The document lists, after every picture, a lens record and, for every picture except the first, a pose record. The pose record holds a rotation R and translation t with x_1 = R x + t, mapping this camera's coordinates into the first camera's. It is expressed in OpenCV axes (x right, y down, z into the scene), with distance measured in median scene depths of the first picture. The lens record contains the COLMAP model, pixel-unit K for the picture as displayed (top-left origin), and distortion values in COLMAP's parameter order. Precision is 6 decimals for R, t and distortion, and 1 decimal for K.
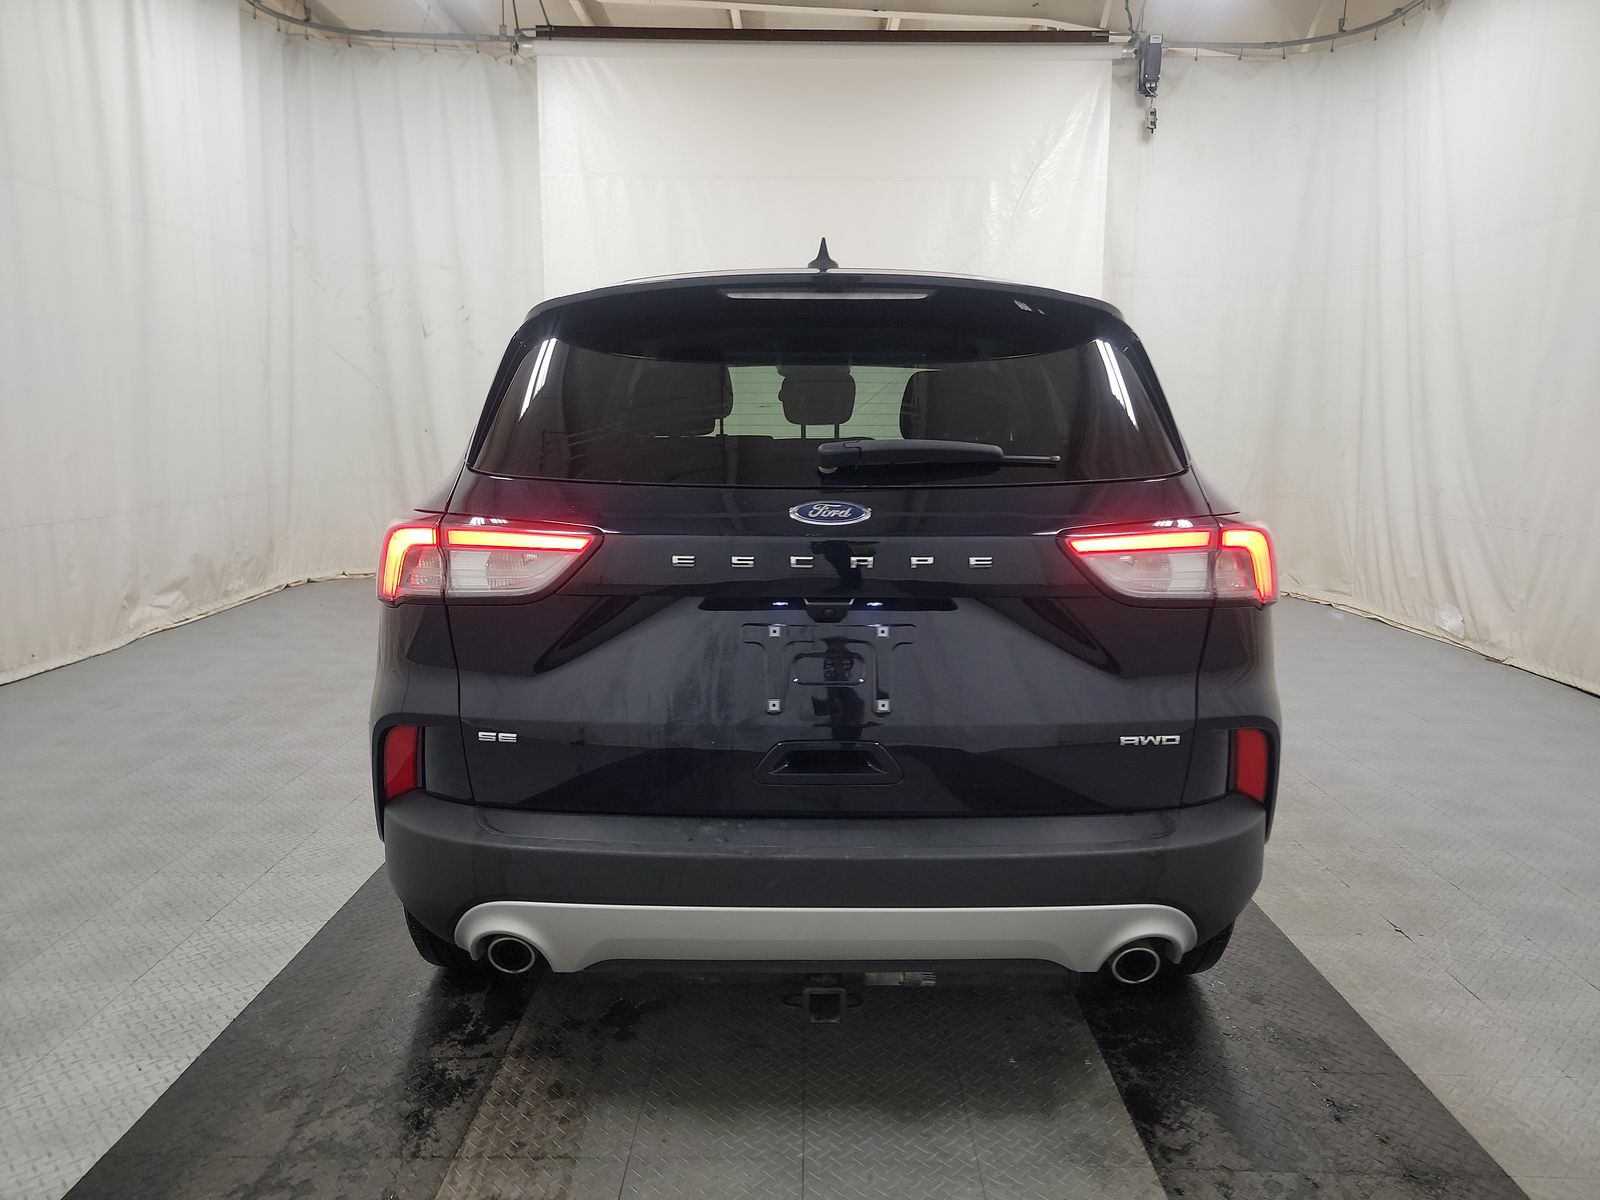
lens RADIAL K [[1169.6, 0, 769.1], [0, 1169.6, 587.1], [0, 0, 1]] dist [0.055202, -0.033275]
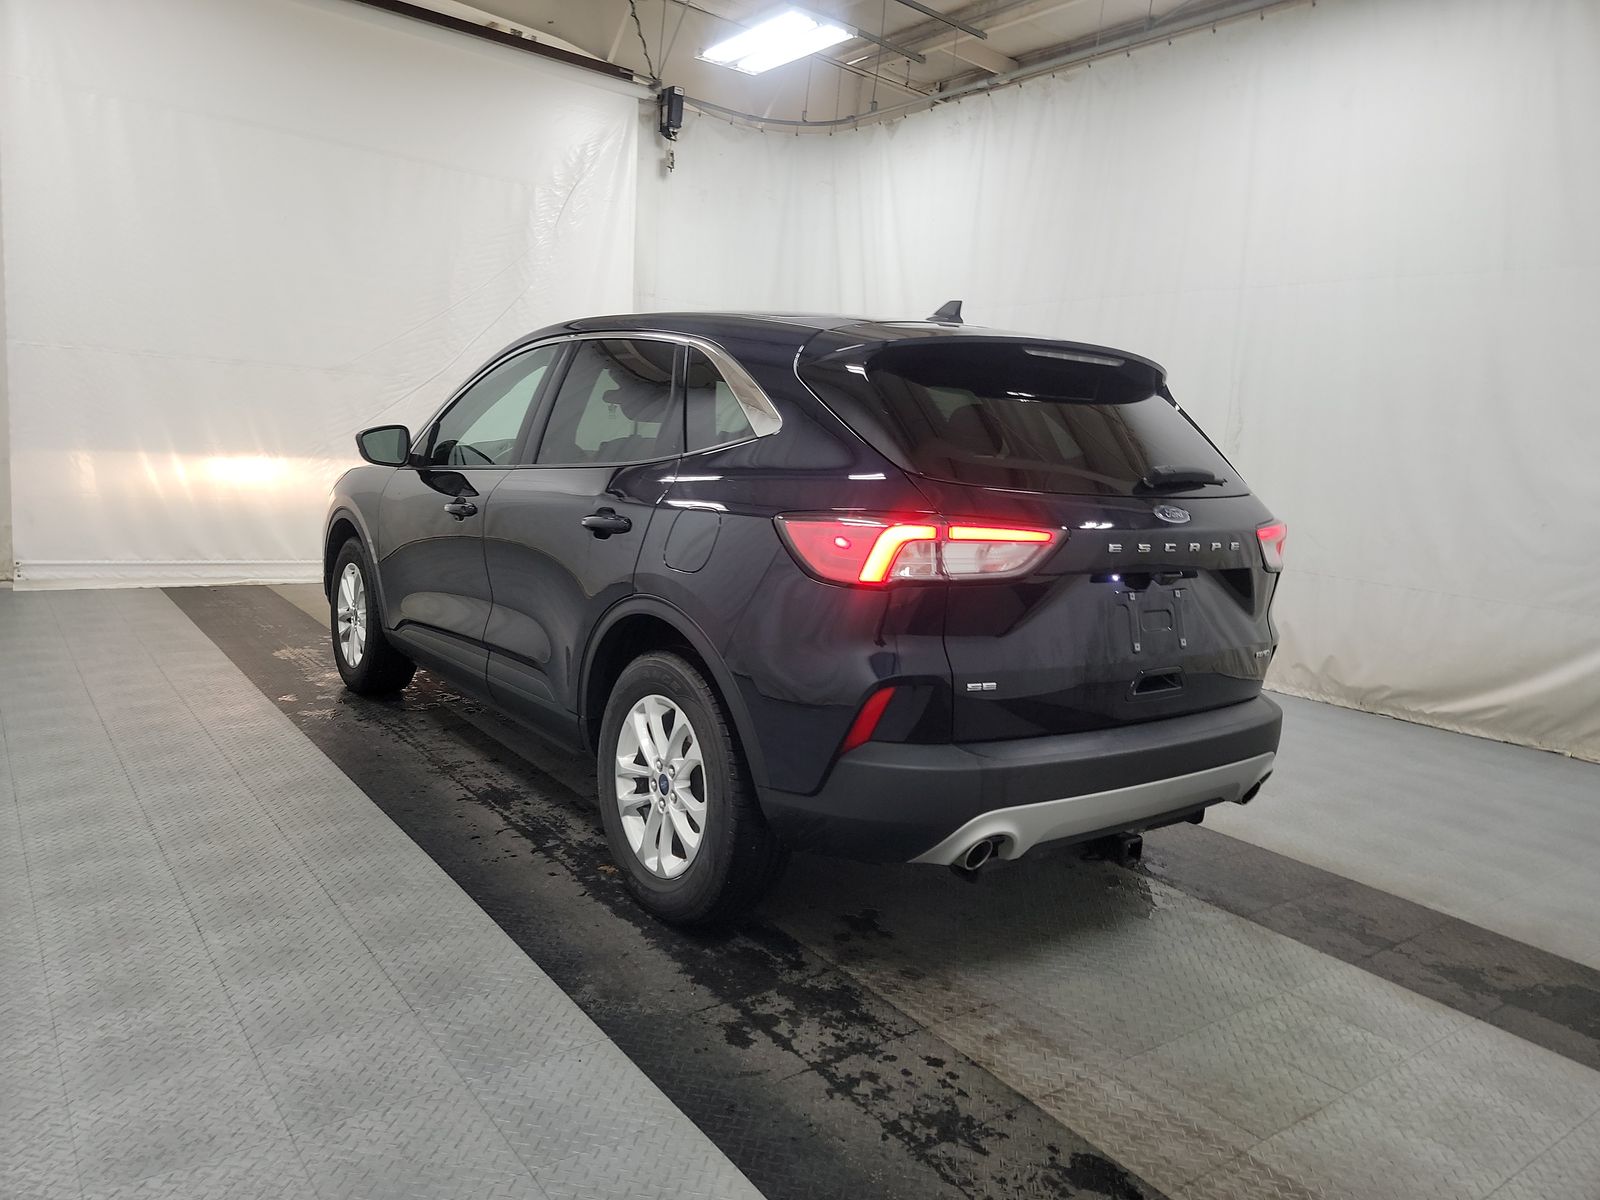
lens RADIAL K [[1184.9, 0, 800.0], [0, 1184.9, 600.0], [0, 0, 1]] dist [0.070292, -0.053229]
pose [[0.777976, -0.040597, 0.626981, -1.044356], [0.029009, 0.999167, 0.028700, -0.009707], [-0.627624, -0.004140, 0.778506, 0.092512]]
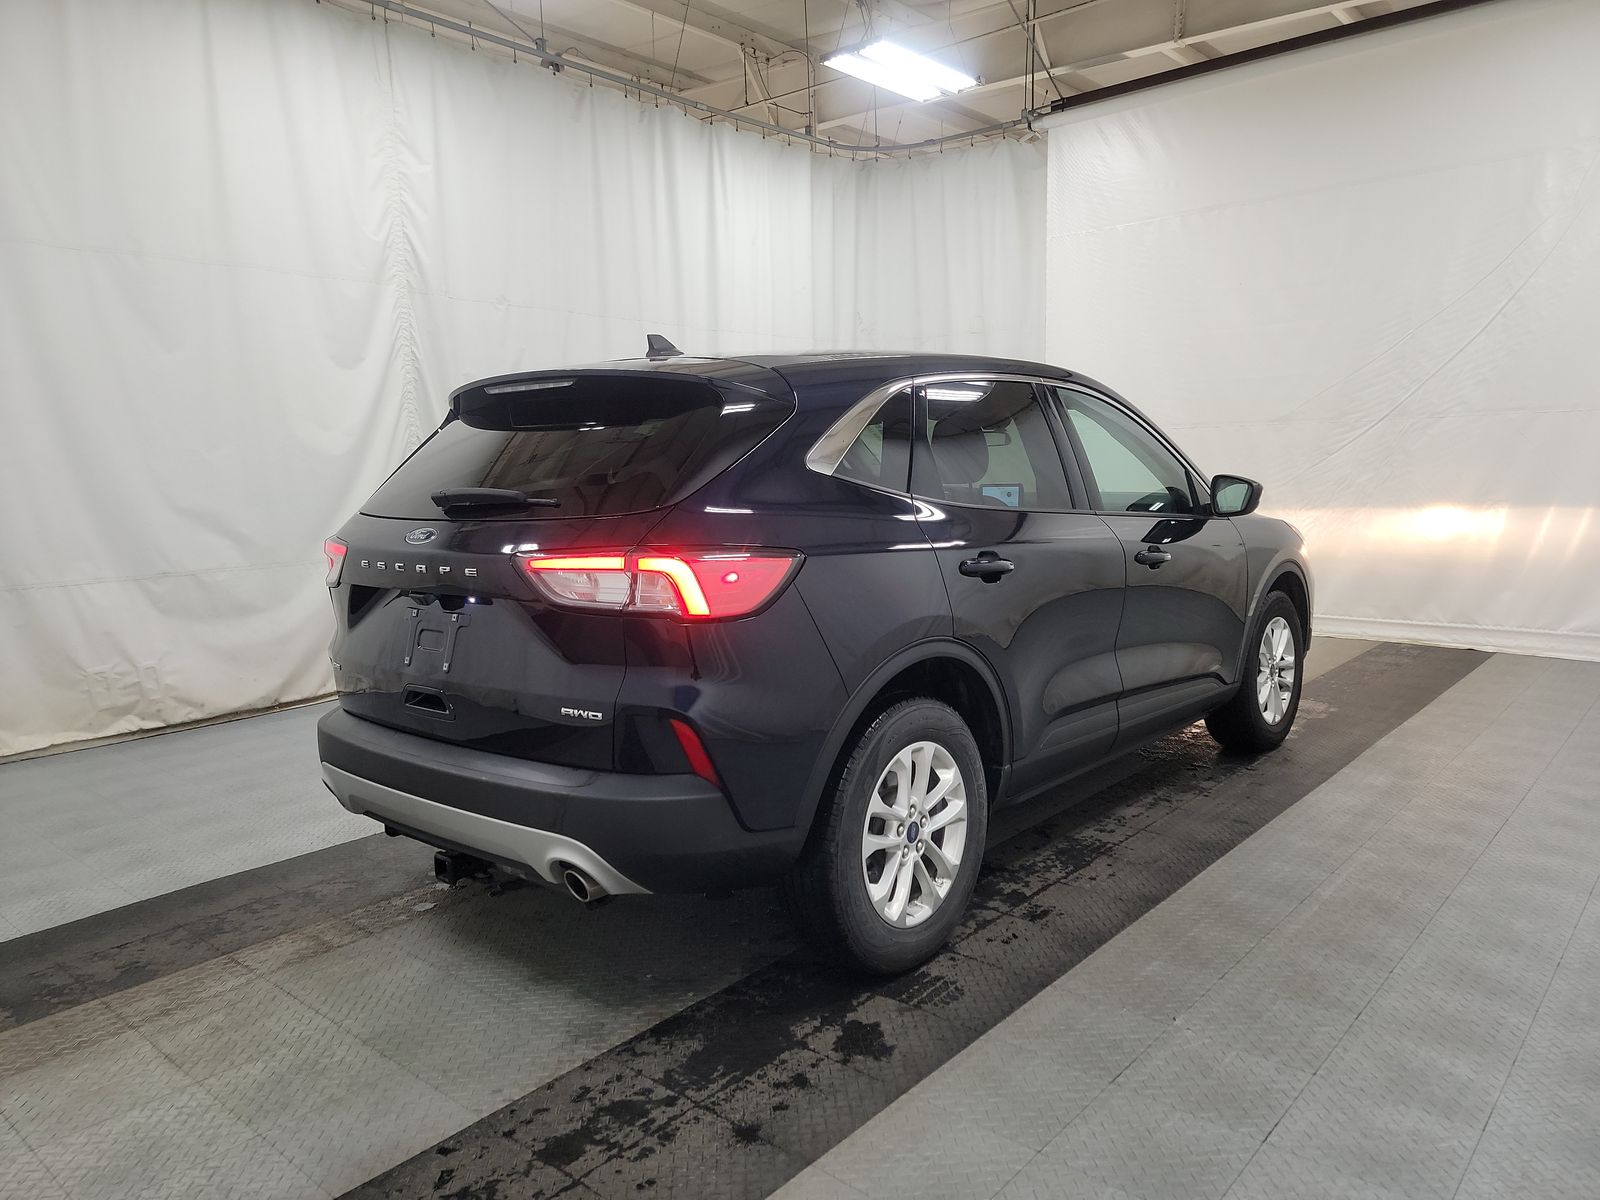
lens RADIAL K [[1169.6, 0, 769.1], [0, 1169.6, 587.1], [0, 0, 1]] dist [0.055202, -0.033275]
pose [[0.732383, 0.048115, -0.679190, 1.190987], [-0.069264, 0.997590, -0.004019, -0.018341], [0.677360, 0.049987, 0.733951, 0.149548]]
